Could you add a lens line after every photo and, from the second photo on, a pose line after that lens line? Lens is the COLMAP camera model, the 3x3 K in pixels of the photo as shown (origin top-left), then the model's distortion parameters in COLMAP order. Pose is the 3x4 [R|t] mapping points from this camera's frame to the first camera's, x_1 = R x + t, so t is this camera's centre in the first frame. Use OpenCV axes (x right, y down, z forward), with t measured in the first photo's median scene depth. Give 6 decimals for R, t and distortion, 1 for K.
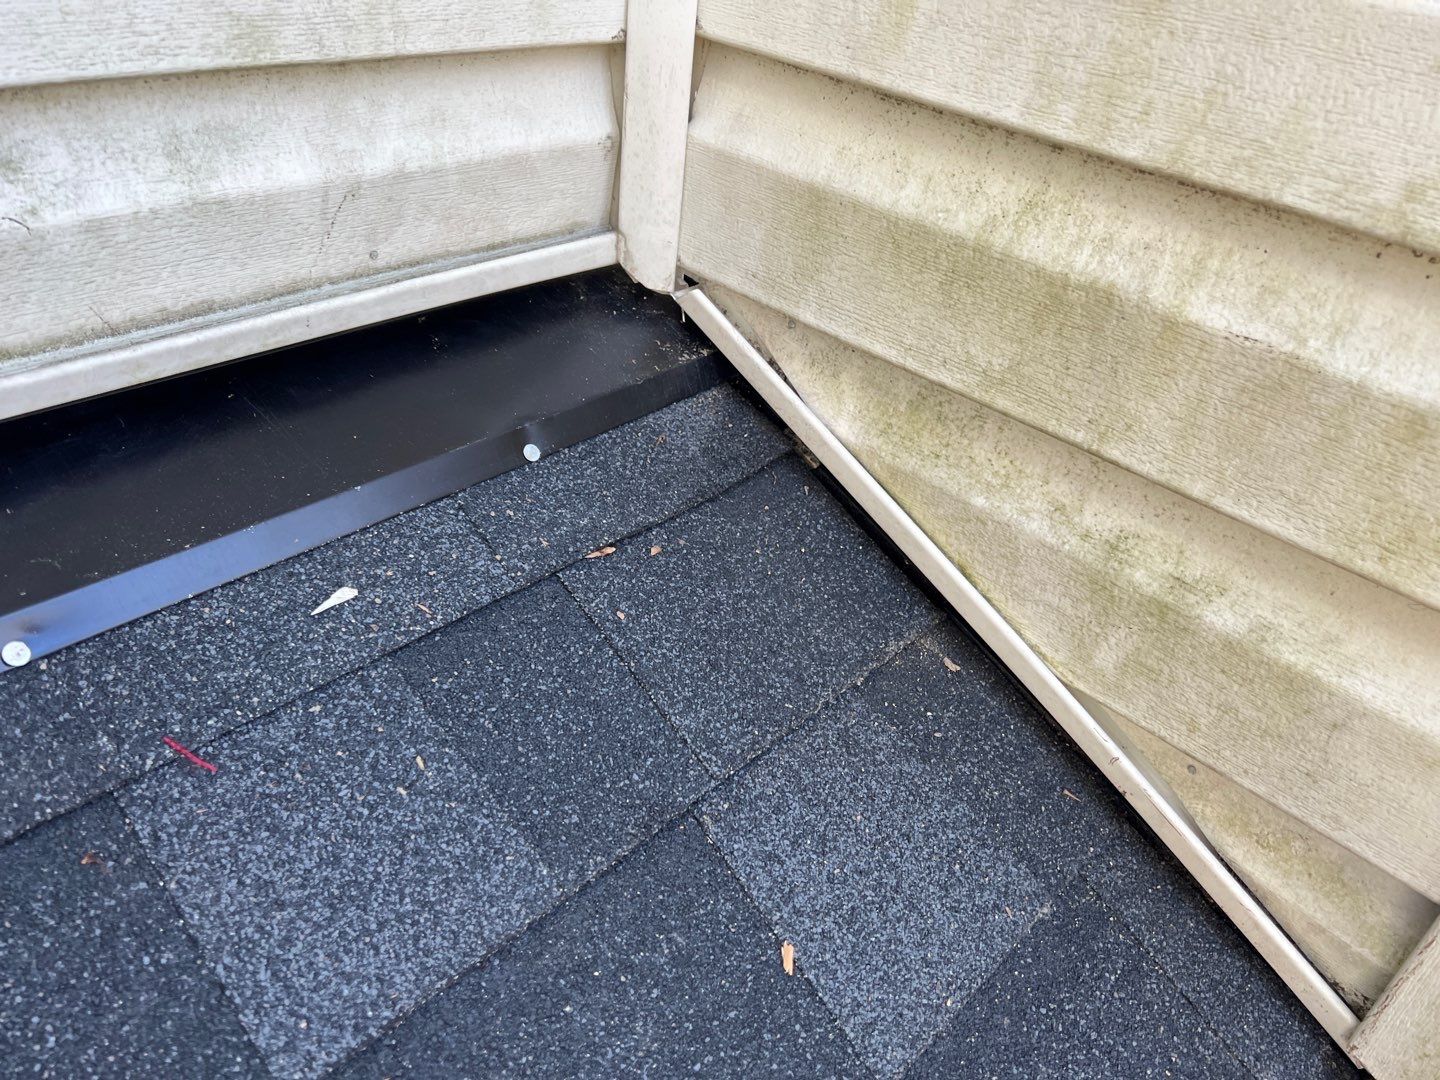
lens RADIAL K [[1086.6, 0, 720.0], [0, 1086.6, 540.0], [0, 0, 1]] dist [0.005674, 0.003105]
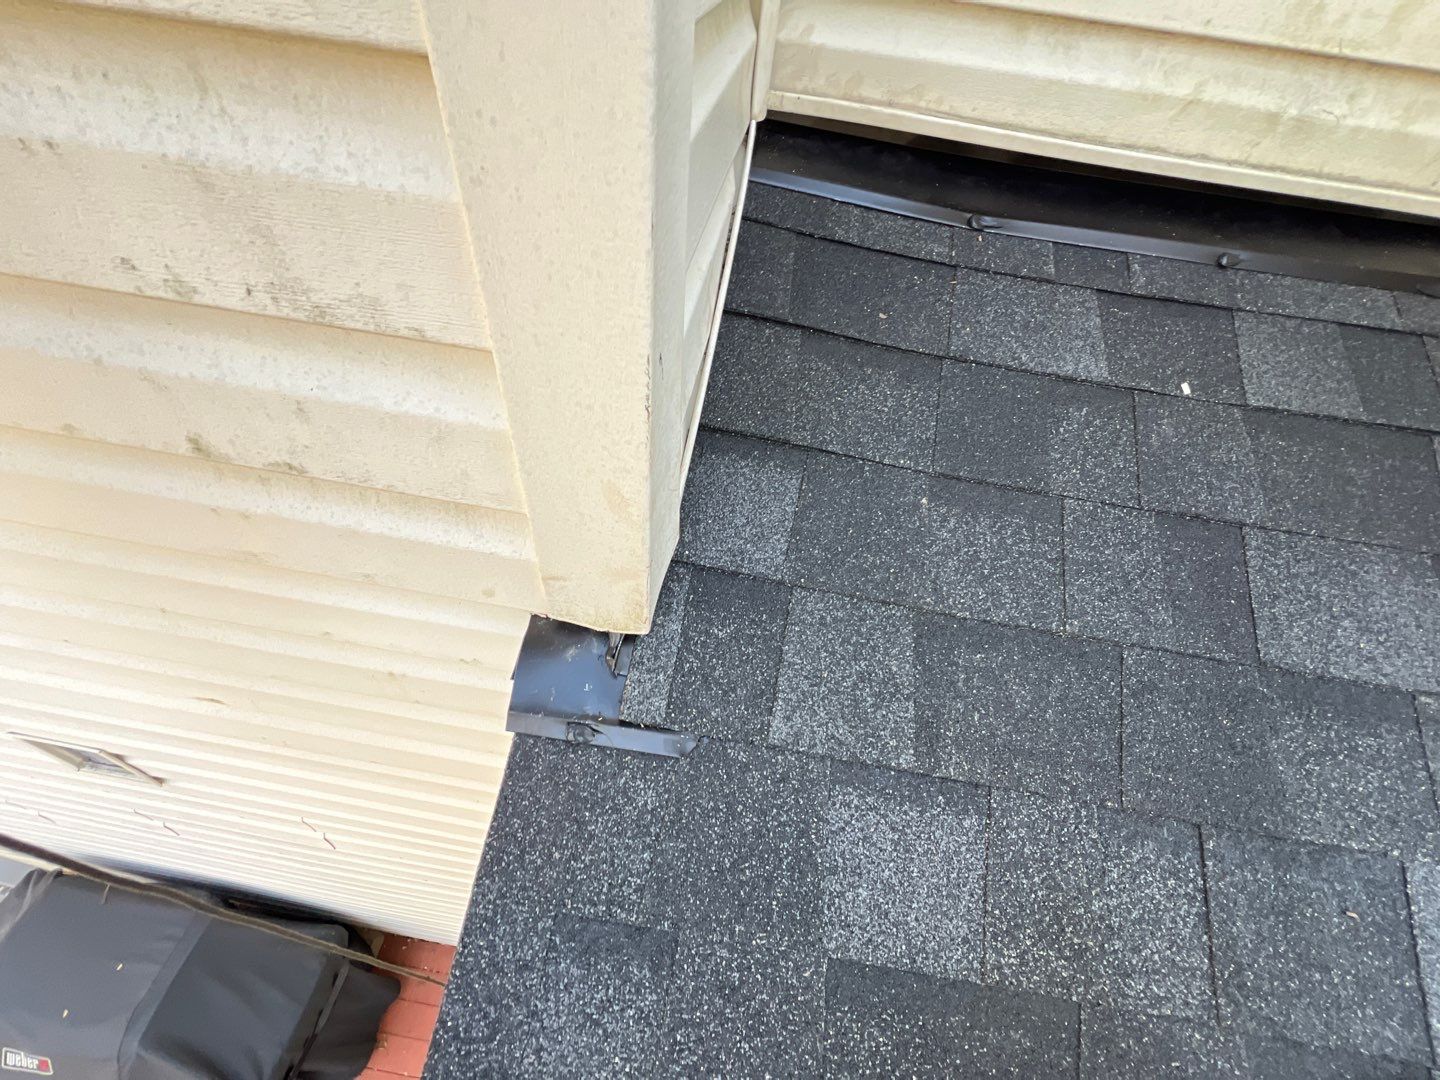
lens RADIAL K [[574.6, 0, 720.0], [0, 574.6, 540.0], [0, 0, 1]] dist [-0.000495, -0.000215]
pose [[0.585146, 0.578450, -0.568331, -0.082962], [-0.495763, 0.809791, 0.313778, 0.774904], [0.641735, 0.098152, 0.760620, -0.890354]]
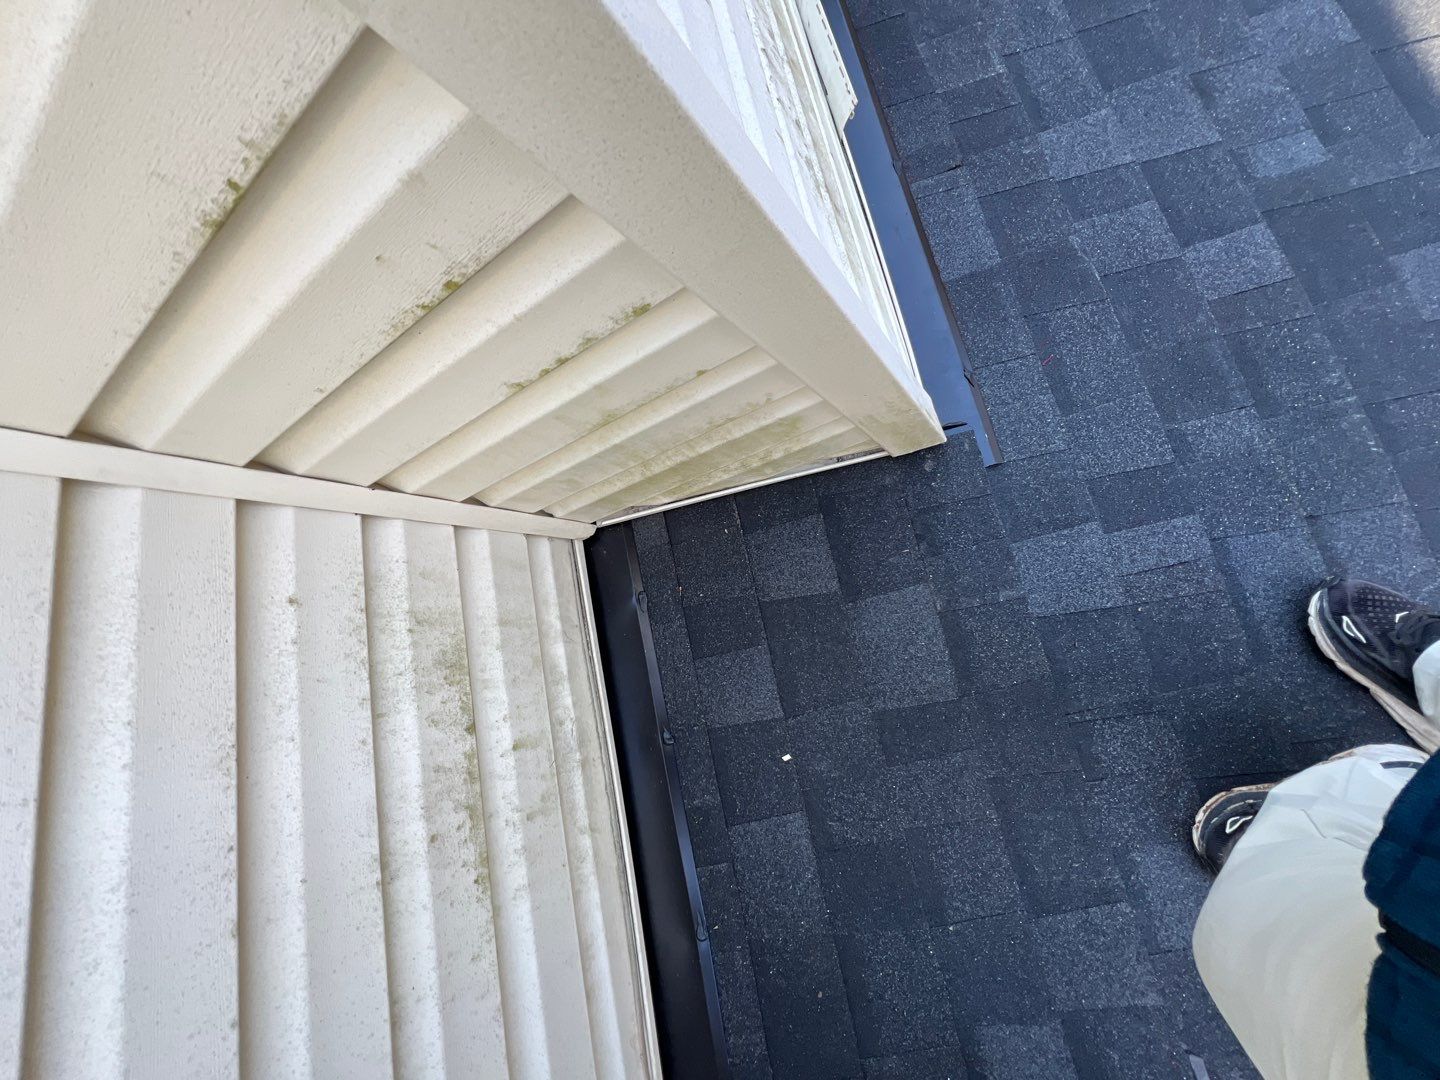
lens RADIAL K [[574.6, 0, 720.0], [0, 574.6, 540.0], [0, 0, 1]] dist [-0.000495, -0.000215]
pose [[0.410813, -0.872760, -0.263672, 0.627329], [0.872379, 0.292252, 0.391847, -0.714042], [-0.264930, -0.390997, 0.881438, -0.652584]]
